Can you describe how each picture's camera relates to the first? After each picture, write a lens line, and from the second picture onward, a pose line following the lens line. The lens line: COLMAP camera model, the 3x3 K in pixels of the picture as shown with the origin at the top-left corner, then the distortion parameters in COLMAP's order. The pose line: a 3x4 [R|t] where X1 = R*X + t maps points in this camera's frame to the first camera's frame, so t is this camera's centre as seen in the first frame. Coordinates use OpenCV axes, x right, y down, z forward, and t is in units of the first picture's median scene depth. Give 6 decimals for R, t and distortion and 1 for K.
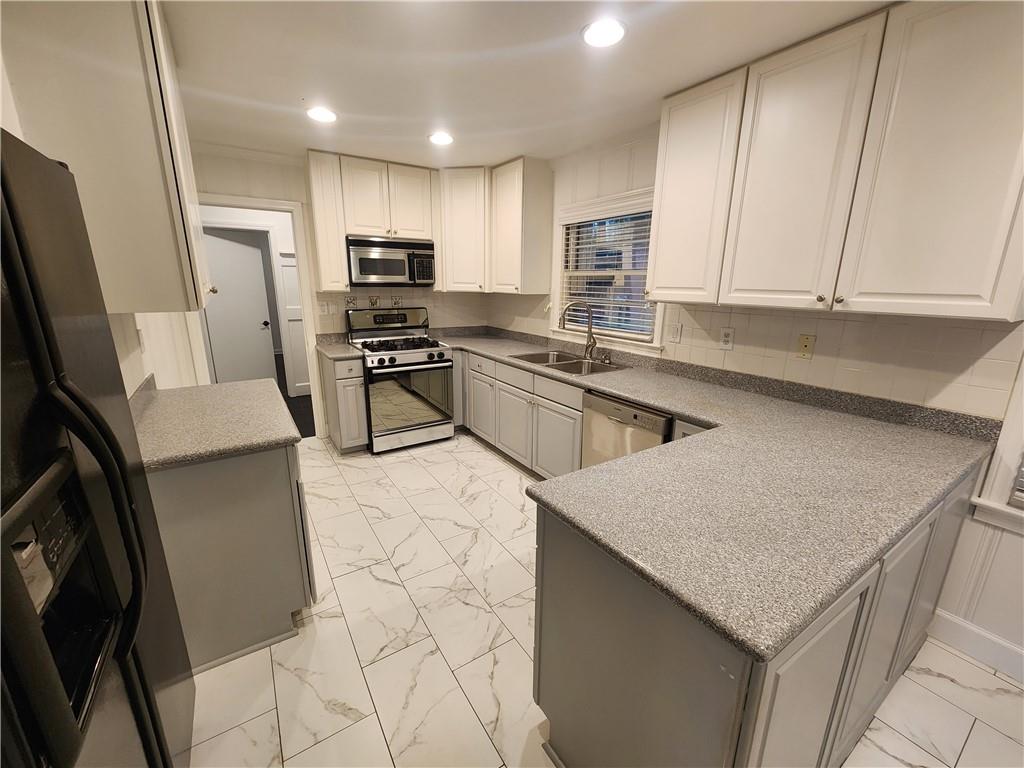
lens RADIAL K [[415.4, 0, 513.4], [0, 415.4, 386.5], [0, 0, 1]] dist [-0.000649, -0.000325]
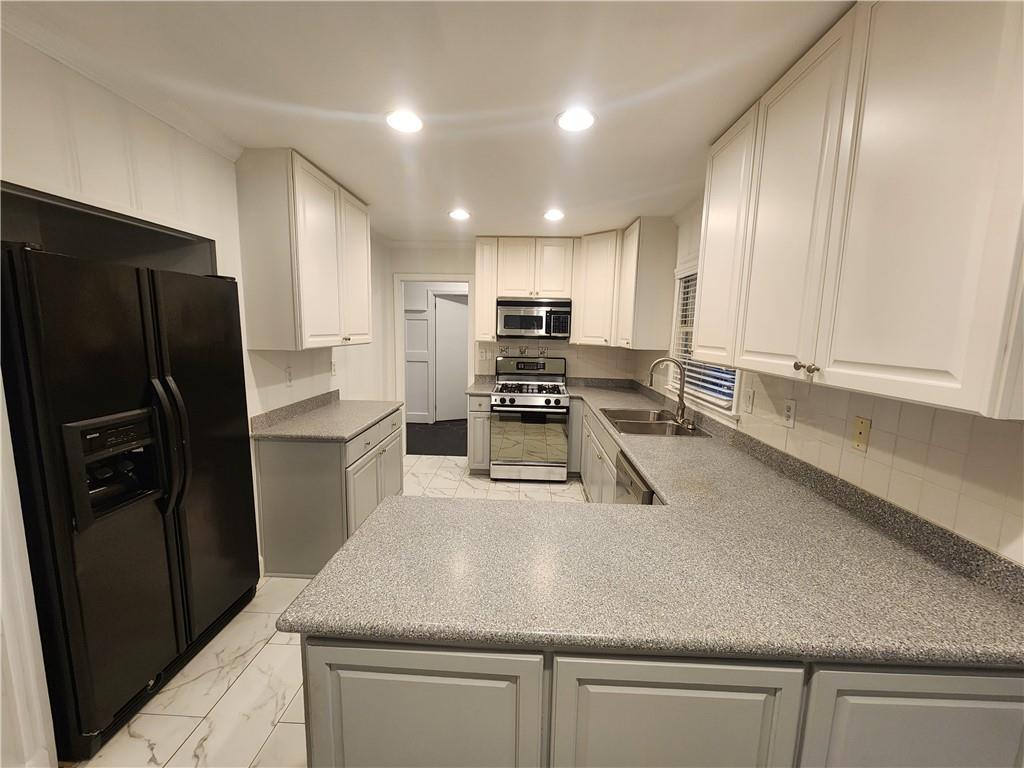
lens RADIAL K [[415.4, 0, 513.4], [0, 415.4, 386.5], [0, 0, 1]] dist [-0.000649, -0.000325]
pose [[0.817023, 0.087078, -0.569991, 0.358560], [-0.155379, 0.985212, -0.072207, -0.018936], [0.555275, 0.147559, 0.818472, 0.046693]]
